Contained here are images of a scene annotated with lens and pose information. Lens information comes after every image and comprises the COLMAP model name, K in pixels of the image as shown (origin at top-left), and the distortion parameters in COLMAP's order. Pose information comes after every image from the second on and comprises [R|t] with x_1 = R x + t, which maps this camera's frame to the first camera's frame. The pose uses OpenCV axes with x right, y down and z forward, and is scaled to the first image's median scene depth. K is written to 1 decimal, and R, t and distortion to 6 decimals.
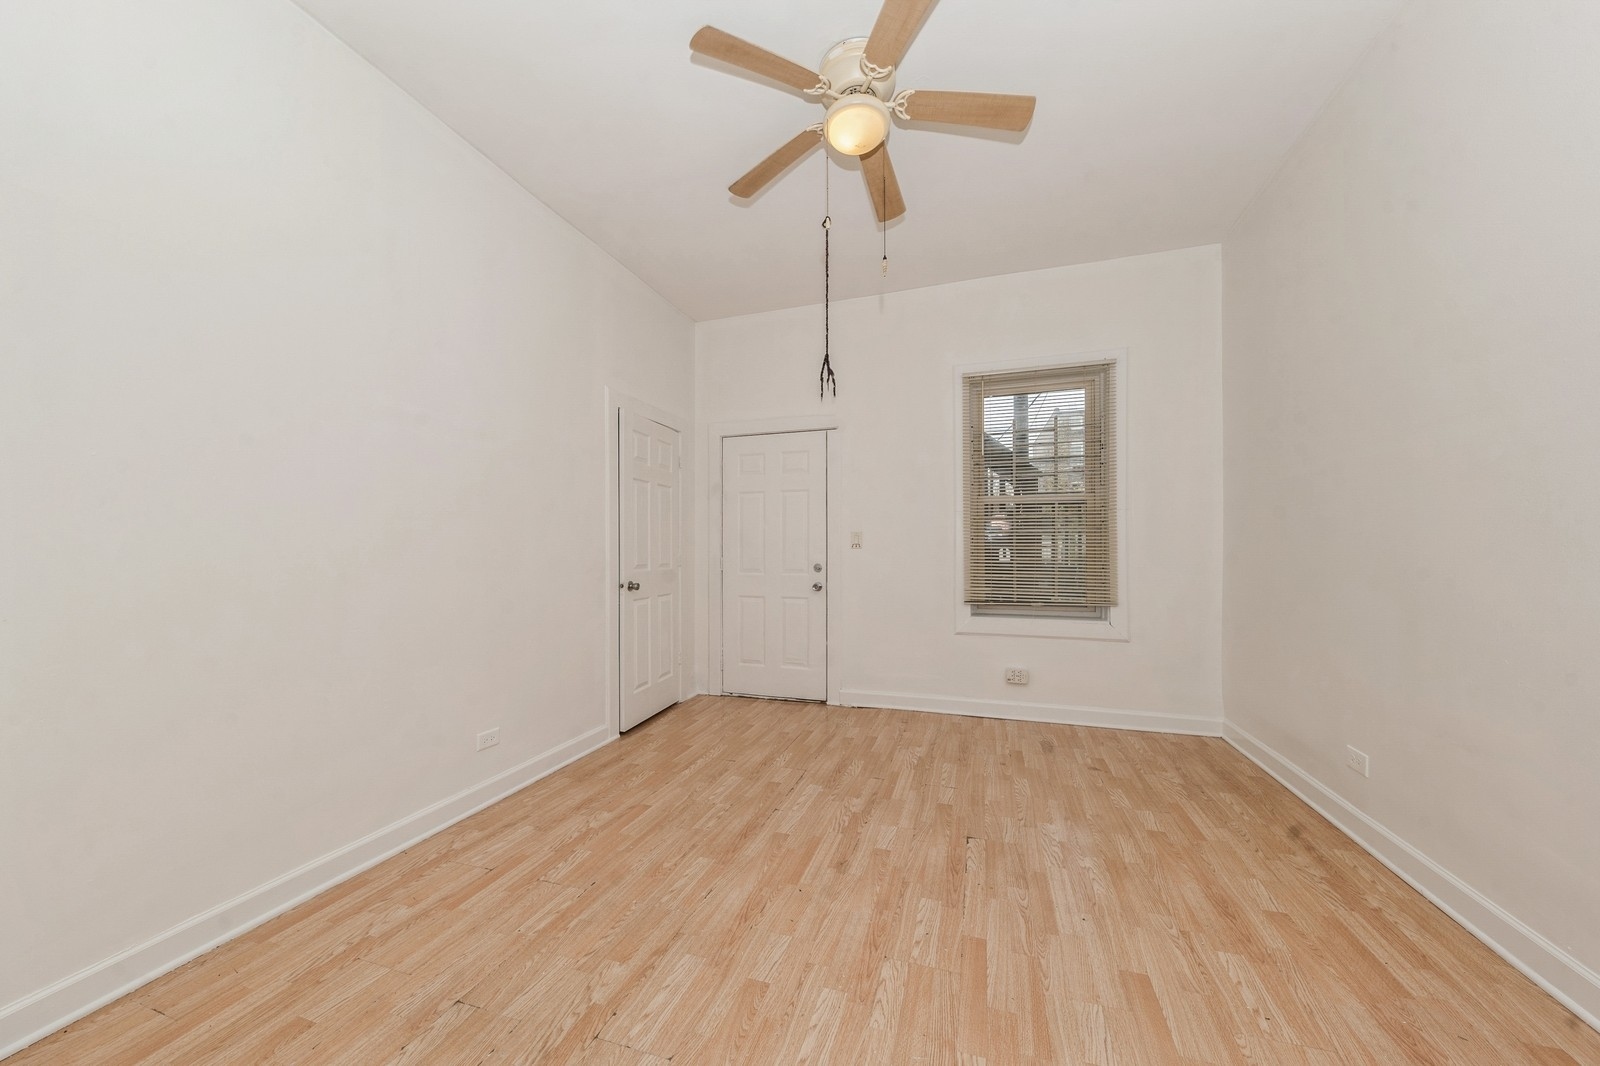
lens RADIAL K [[556.1, 0, 796.3], [0, 556.1, 546.8], [0, 0, 1]] dist [0.000565, 0.000035]
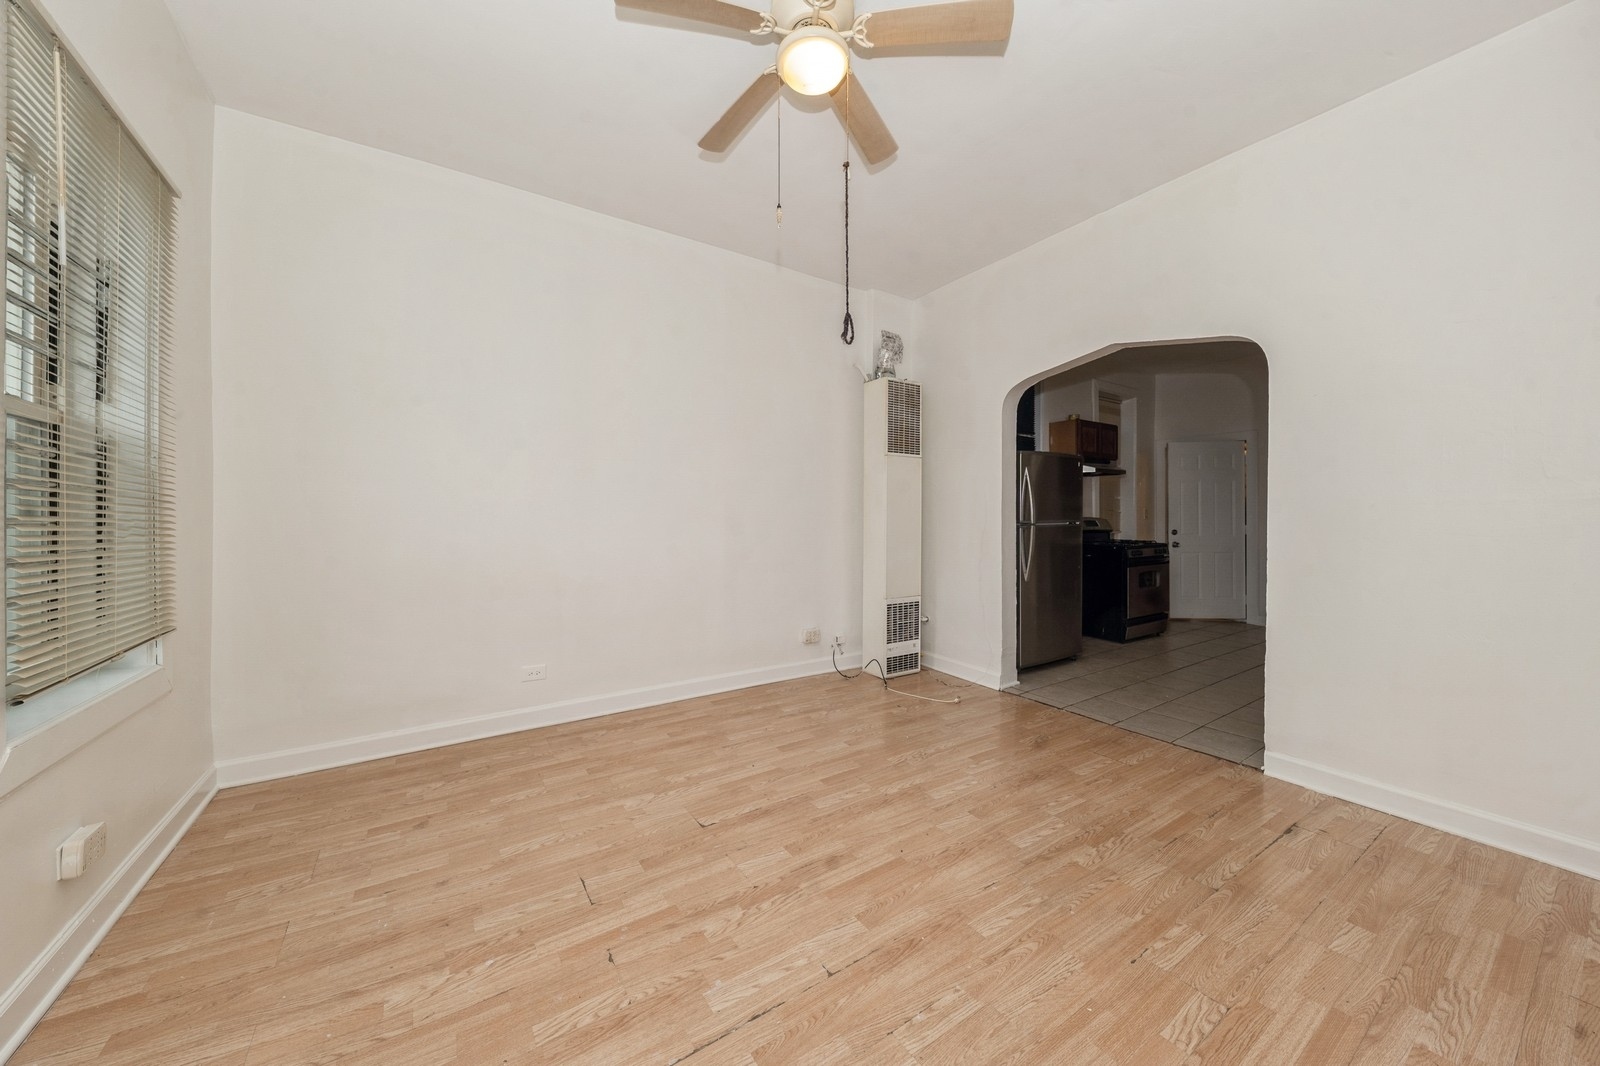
lens RADIAL K [[551.7, 0, 807.1], [0, 551.7, 524.4], [0, 0, 1]] dist [0.000150, 0.000053]
pose [[-0.793814, 0.002074, 0.608157, -0.431588], [0.001752, 0.999998, -0.001124, 0.001962], [-0.608158, 0.000173, -0.793816, 1.719547]]
